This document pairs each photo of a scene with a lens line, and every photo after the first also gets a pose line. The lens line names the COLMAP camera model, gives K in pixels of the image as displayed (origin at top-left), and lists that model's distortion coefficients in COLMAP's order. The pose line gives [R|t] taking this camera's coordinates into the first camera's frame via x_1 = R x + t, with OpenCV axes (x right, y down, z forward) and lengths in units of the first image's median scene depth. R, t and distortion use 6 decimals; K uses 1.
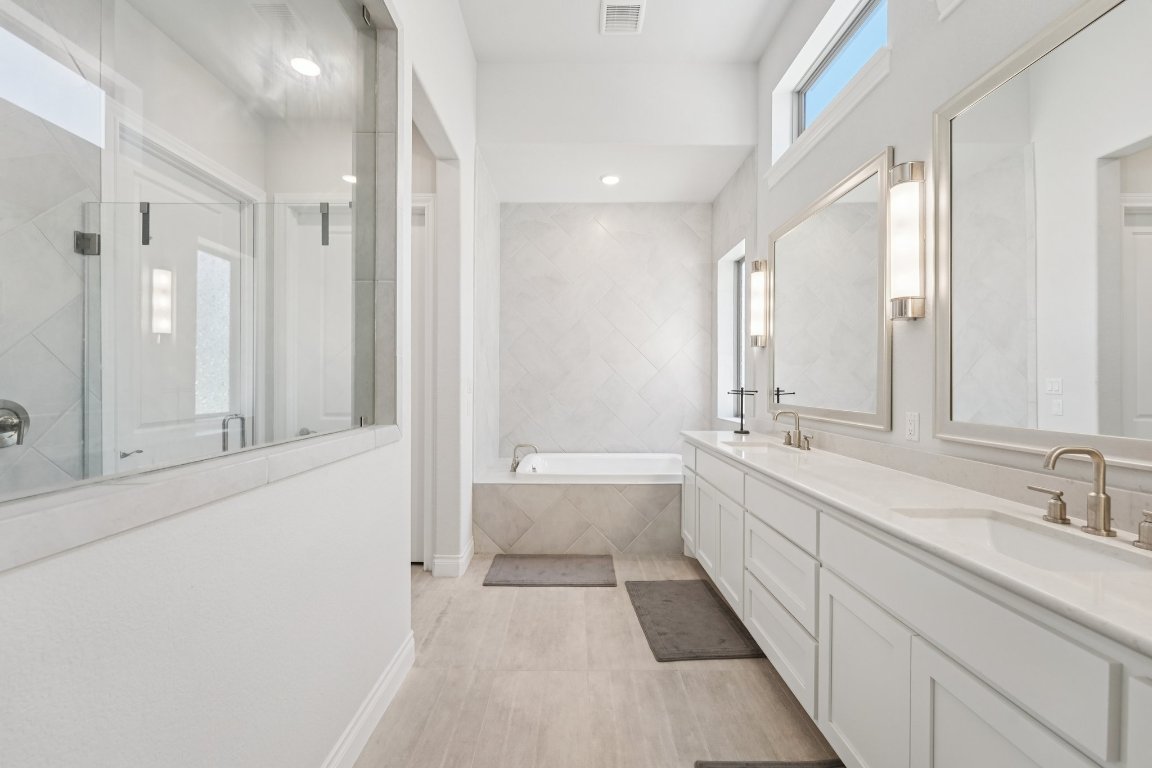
lens RADIAL K [[475.0, 0, 574.8], [0, 475.0, 380.0], [0, 0, 1]] dist [0.001604, 0.000303]
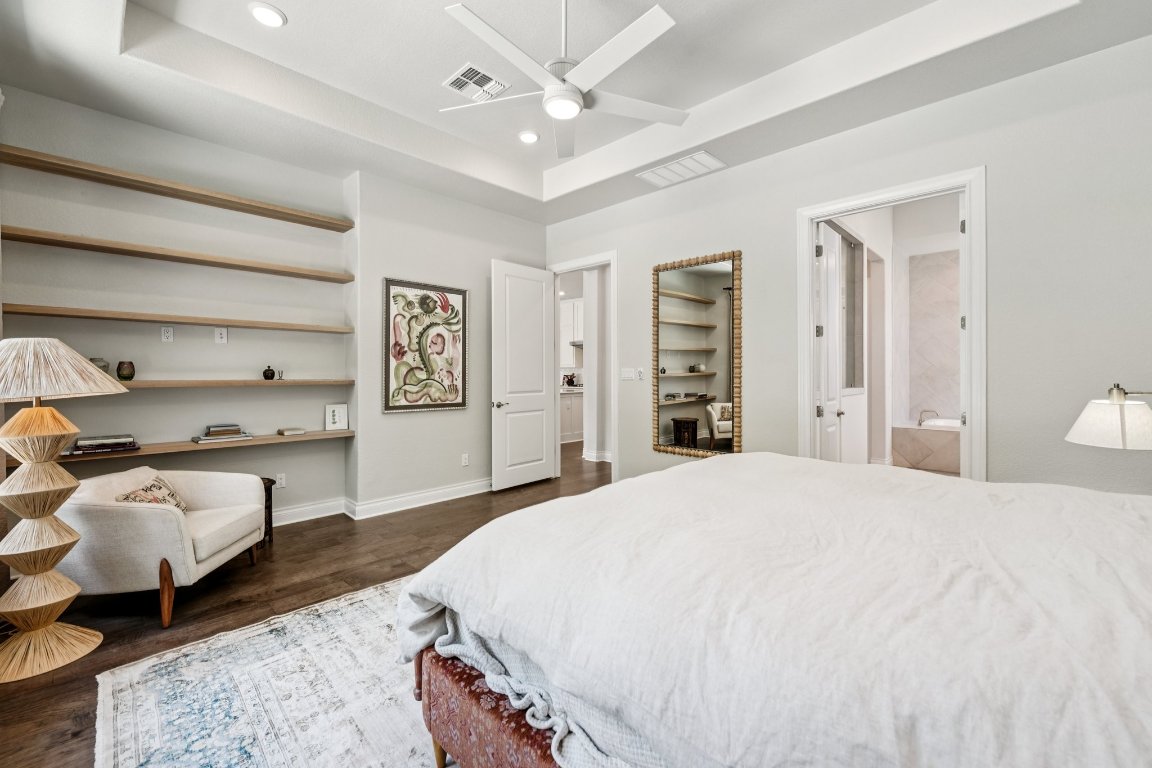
lens RADIAL K [[475.0, 0, 574.8], [0, 475.0, 380.0], [0, 0, 1]] dist [0.001604, 0.000303]
pose [[0.717722, -0.003594, -0.696320, 0.177557], [0.010758, 0.999925, 0.005928, 0.009522], [0.696246, -0.011746, 0.717707, -1.120217]]
